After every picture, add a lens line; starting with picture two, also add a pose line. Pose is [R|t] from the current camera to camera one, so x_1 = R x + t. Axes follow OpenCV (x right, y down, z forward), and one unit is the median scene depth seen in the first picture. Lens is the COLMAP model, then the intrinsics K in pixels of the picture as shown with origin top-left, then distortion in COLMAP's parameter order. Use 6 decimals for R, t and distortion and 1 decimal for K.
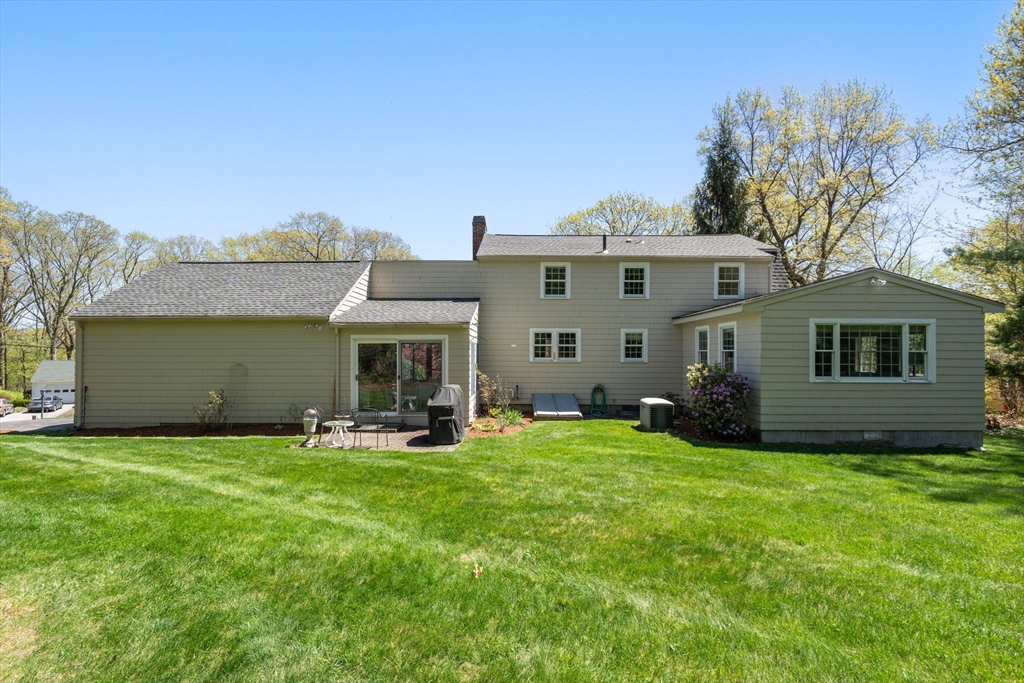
lens RADIAL K [[457.8, 0, 514.8], [0, 457.8, 346.1], [0, 0, 1]] dist [-0.000671, -0.000044]
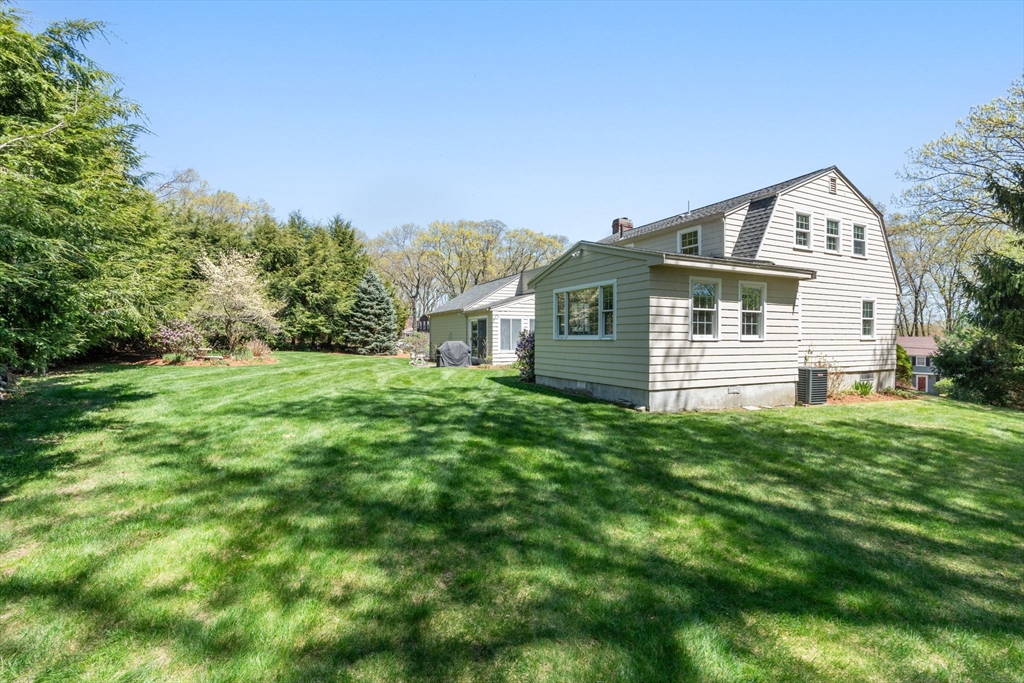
lens RADIAL K [[457.8, 0, 514.8], [0, 457.8, 346.1], [0, 0, 1]] dist [-0.000671, -0.000044]
pose [[0.465484, 0.011529, -0.884981, 1.519438], [0.014731, 0.999676, 0.020771, 0.060425], [0.884934, -0.022705, 0.465163, 0.270167]]
